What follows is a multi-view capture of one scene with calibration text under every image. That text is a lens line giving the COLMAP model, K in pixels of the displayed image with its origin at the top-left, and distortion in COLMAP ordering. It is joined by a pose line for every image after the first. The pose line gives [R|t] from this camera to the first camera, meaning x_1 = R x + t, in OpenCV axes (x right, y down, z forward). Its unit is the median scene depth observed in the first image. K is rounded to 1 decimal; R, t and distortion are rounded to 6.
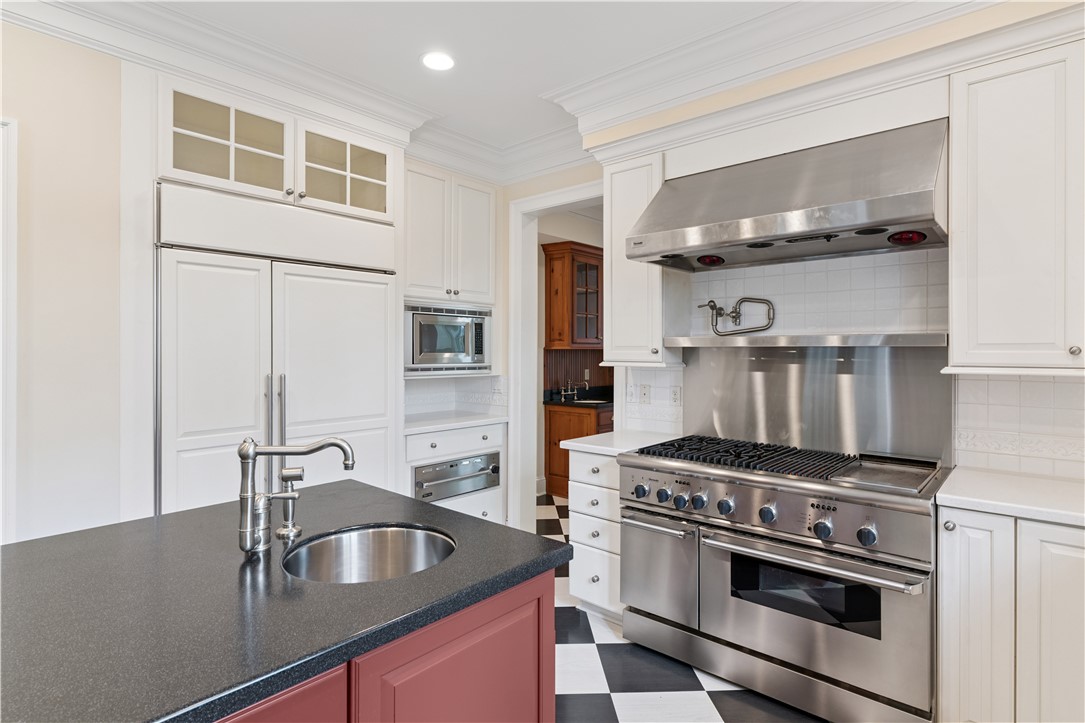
lens RADIAL K [[575.3, 0, 540.1], [0, 575.3, 351.9], [0, 0, 1]] dist [0.019685, -0.000634]
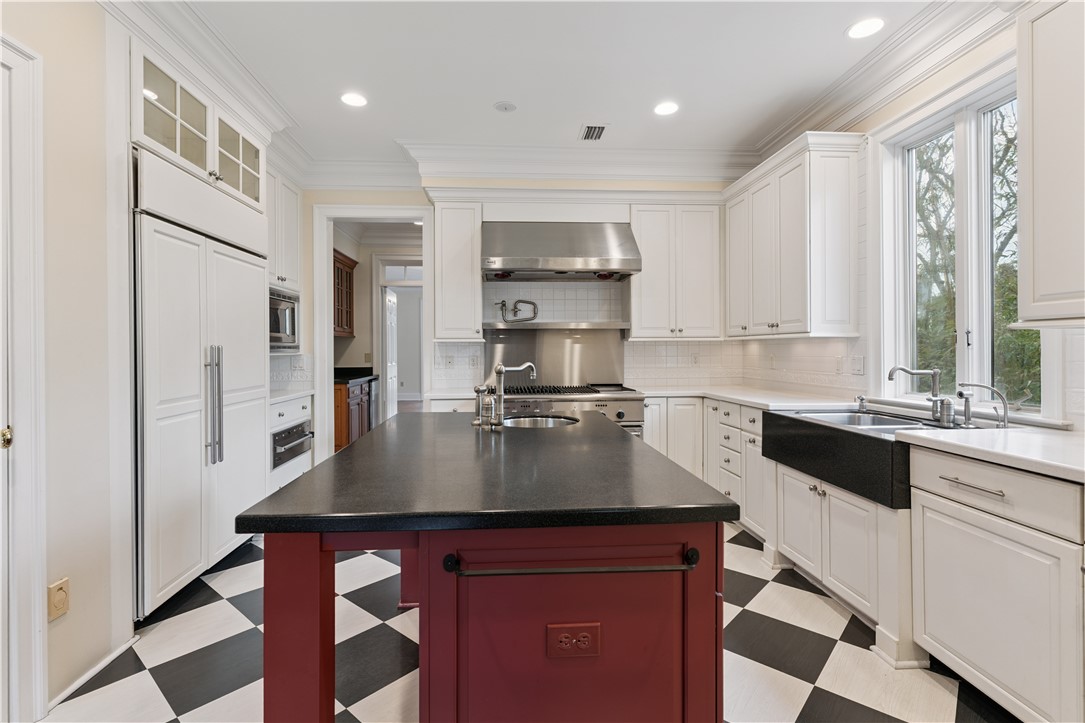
lens RADIAL K [[513.0, 0, 543.6], [0, 513.0, 354.6], [0, 0, 1]] dist [-0.002088, -0.000650]
pose [[0.697323, -0.015113, 0.716597, -0.664192], [0.007148, 0.999875, 0.014131, 0.042884], [-0.716721, -0.004732, 0.697344, -0.081825]]
